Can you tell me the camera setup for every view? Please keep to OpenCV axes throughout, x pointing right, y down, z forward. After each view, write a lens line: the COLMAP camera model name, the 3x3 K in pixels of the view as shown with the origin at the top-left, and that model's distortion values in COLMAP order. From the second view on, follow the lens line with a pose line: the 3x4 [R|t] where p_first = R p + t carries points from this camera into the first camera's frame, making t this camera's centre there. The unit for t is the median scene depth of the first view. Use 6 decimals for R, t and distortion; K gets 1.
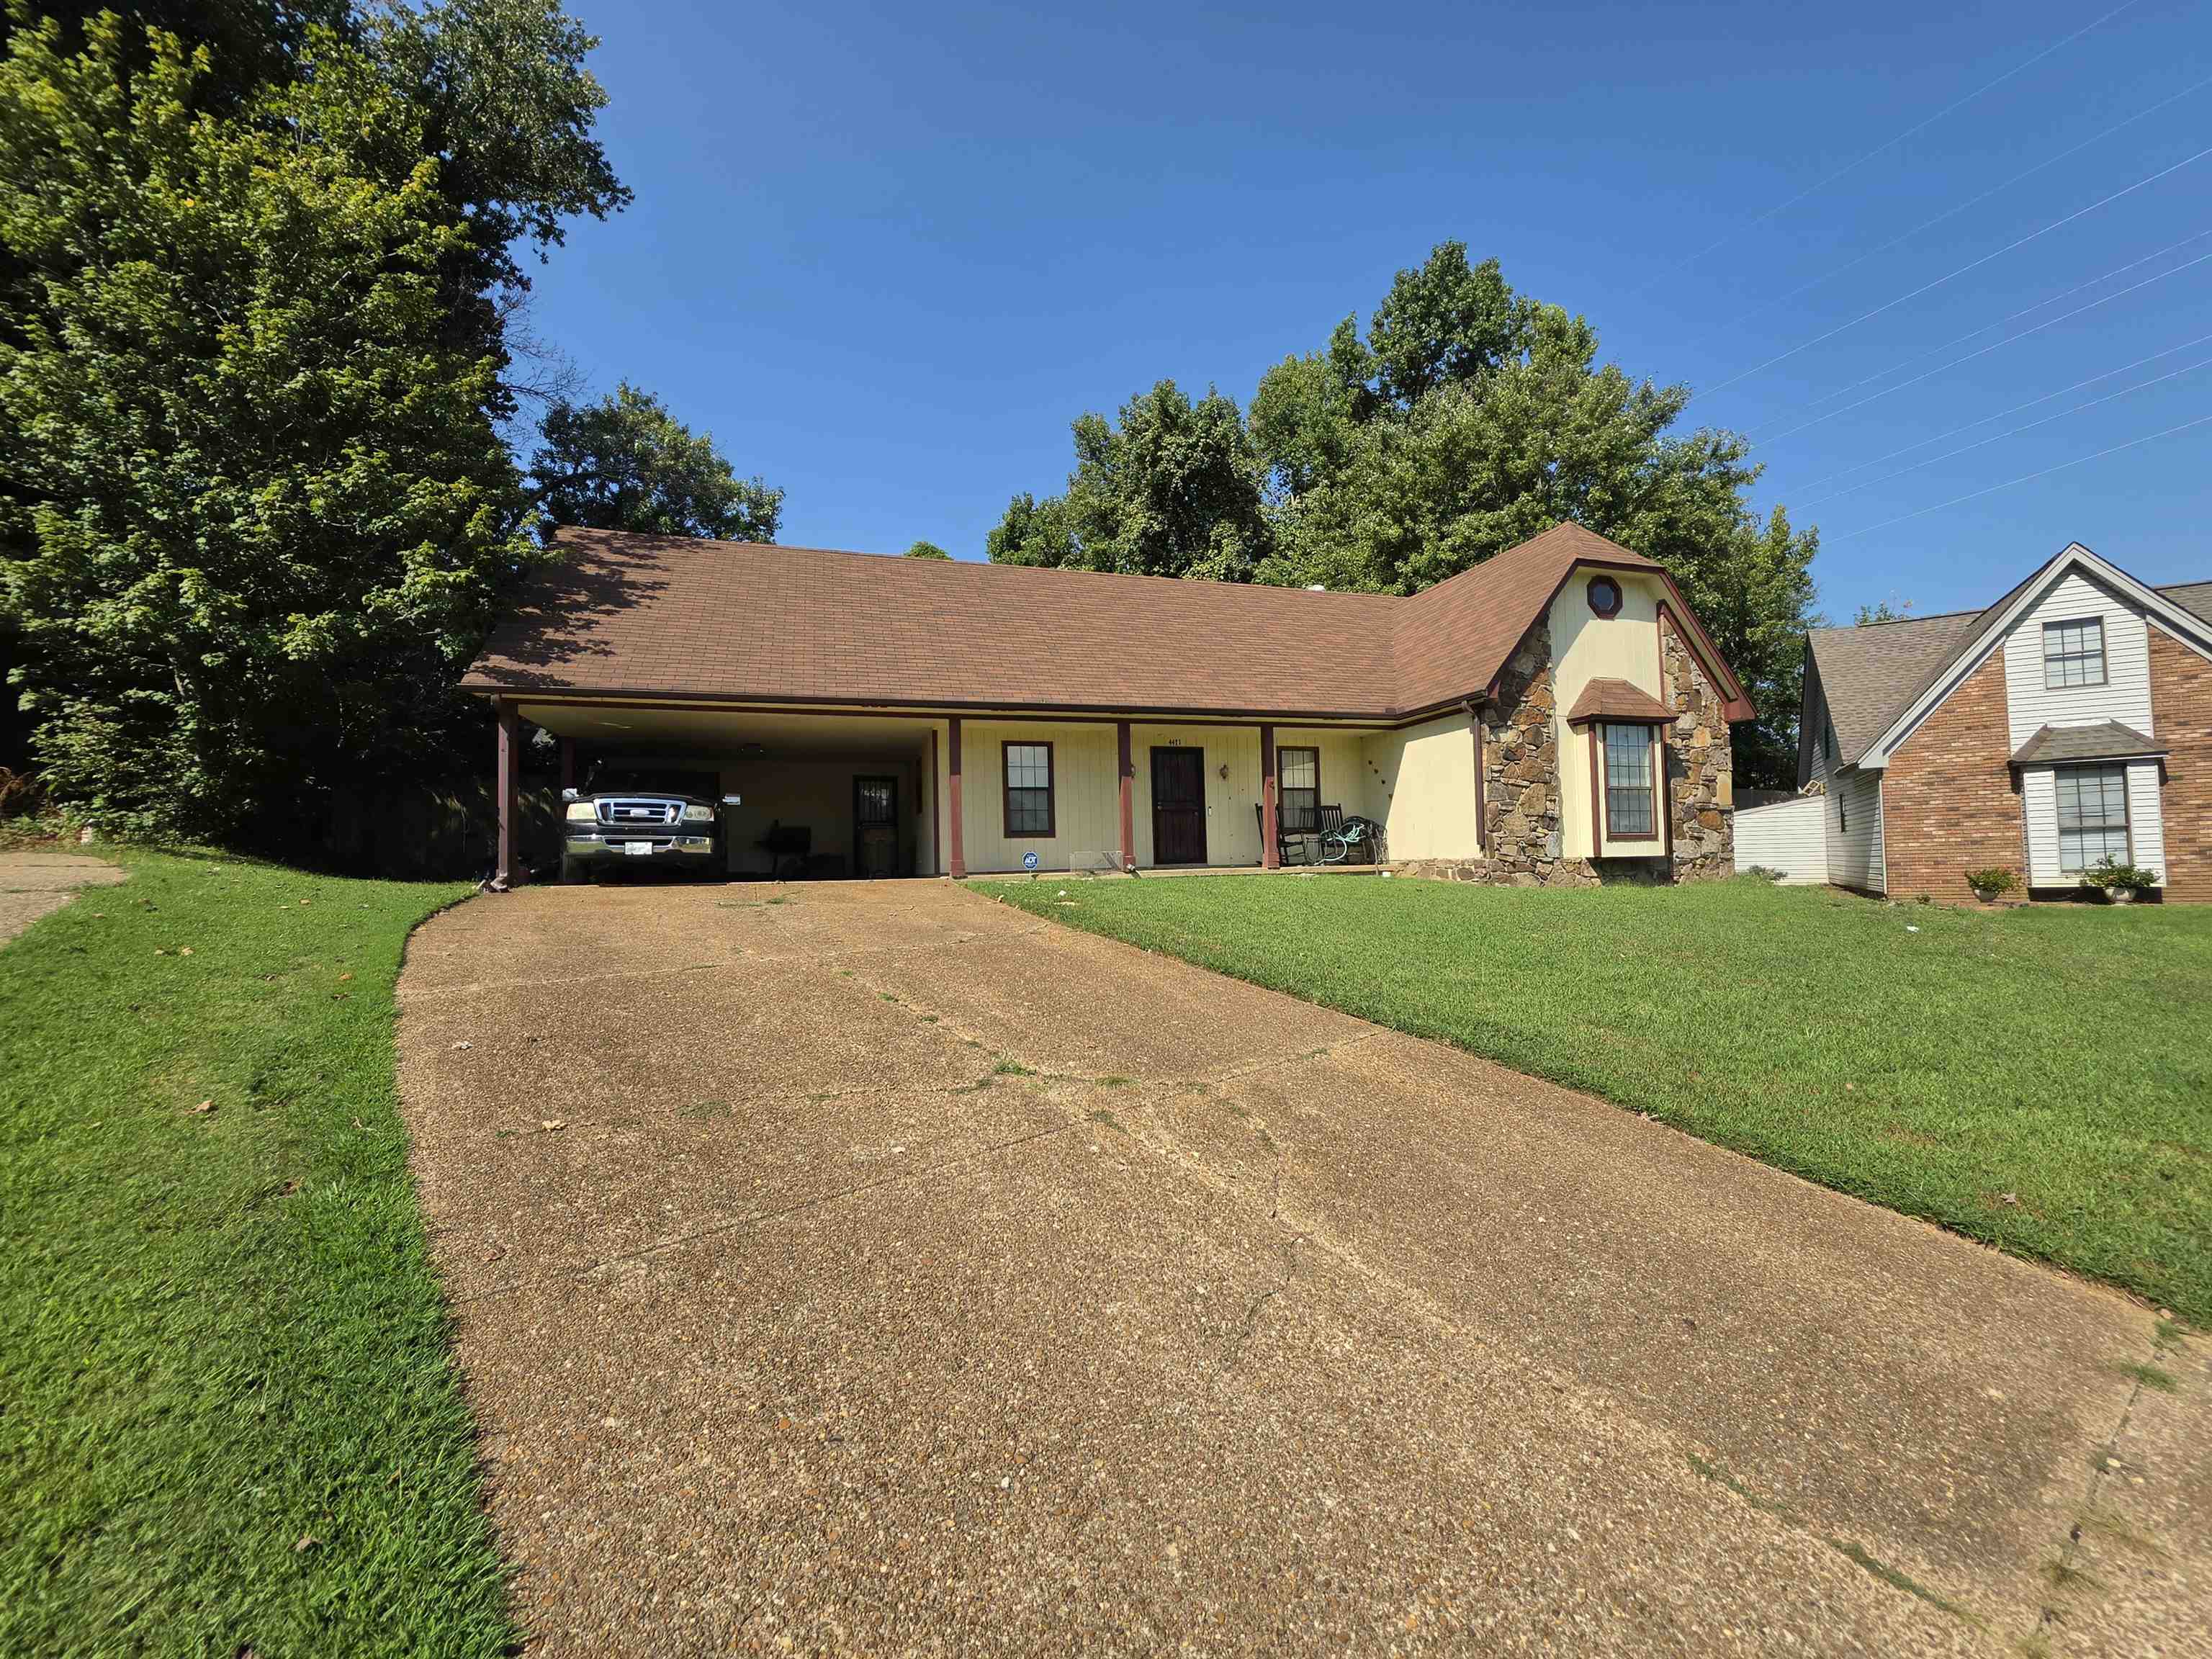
lens RADIAL K [[872.8, 0, 1106.0], [0, 872.8, 829.5], [0, 0, 1]] dist [-0.012155, 0.005118]
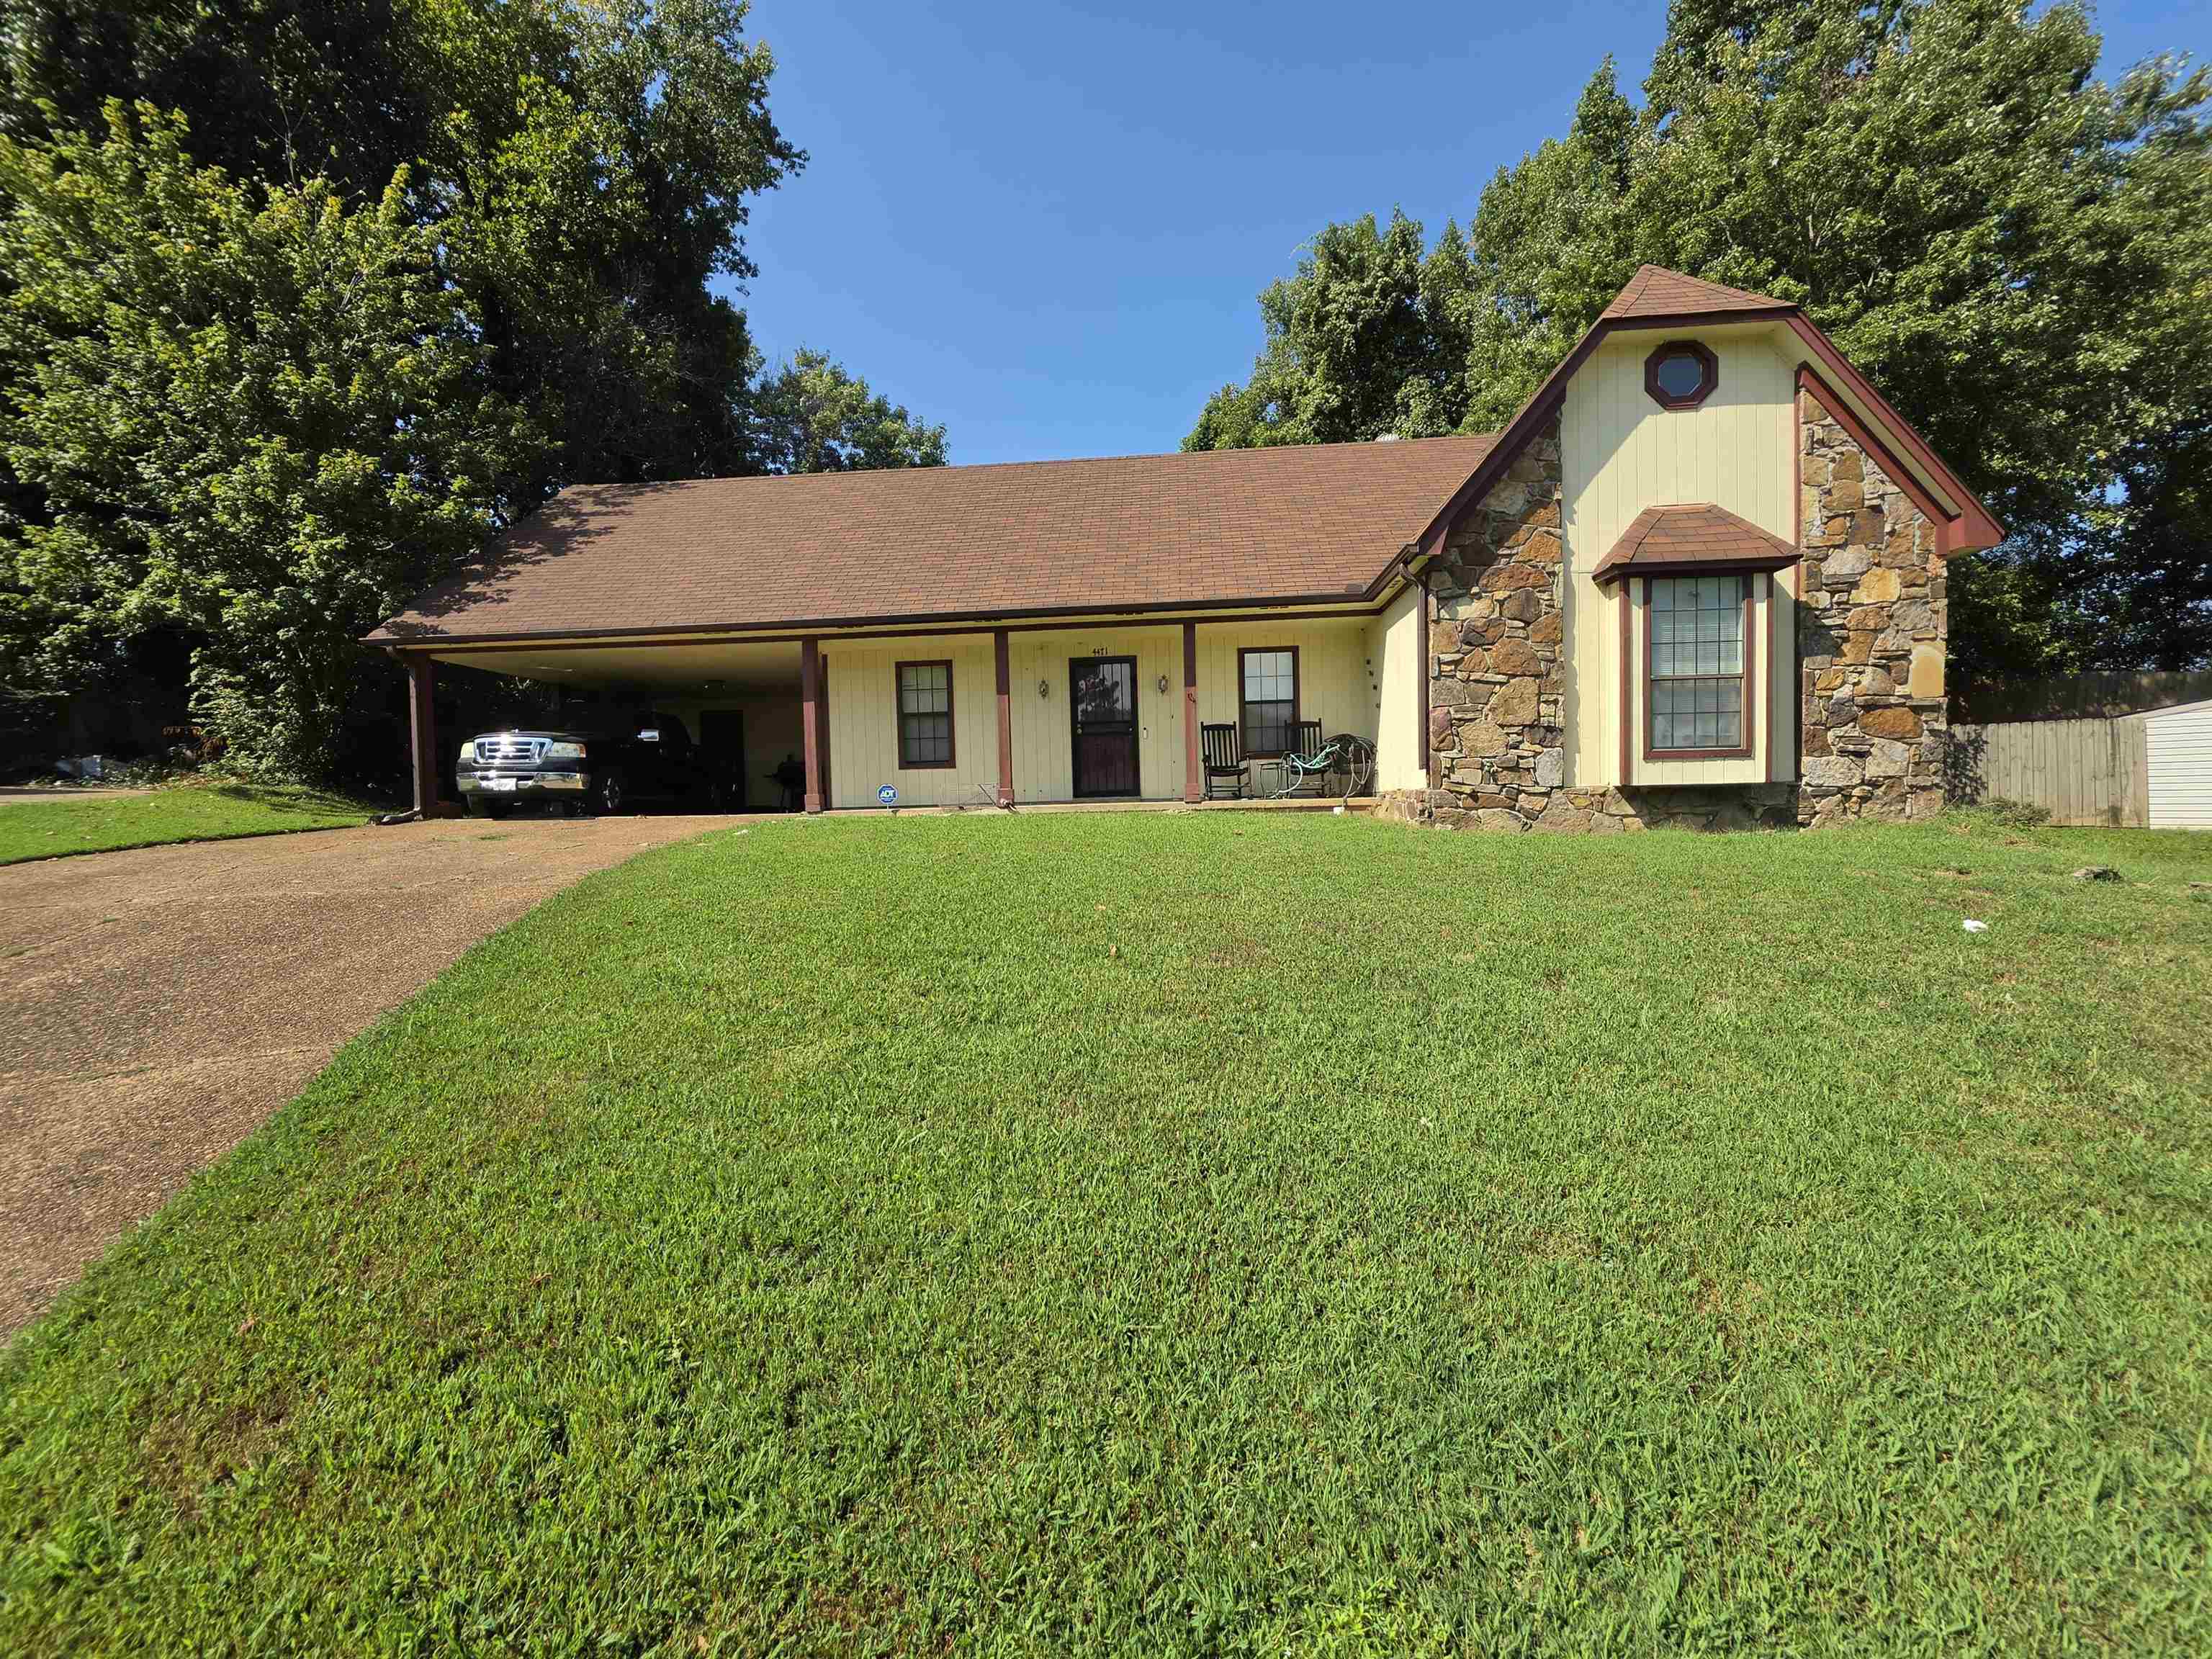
lens RADIAL K [[876.8, 0, 1106.0], [0, 876.8, 829.5], [0, 0, 1]] dist [-0.003257, -0.000104]
pose [[0.925956, 0.011390, -0.377460, 0.430444], [0.018067, 0.997064, 0.074406, 0.008109], [0.377199, -0.075717, 0.923032, 0.228650]]
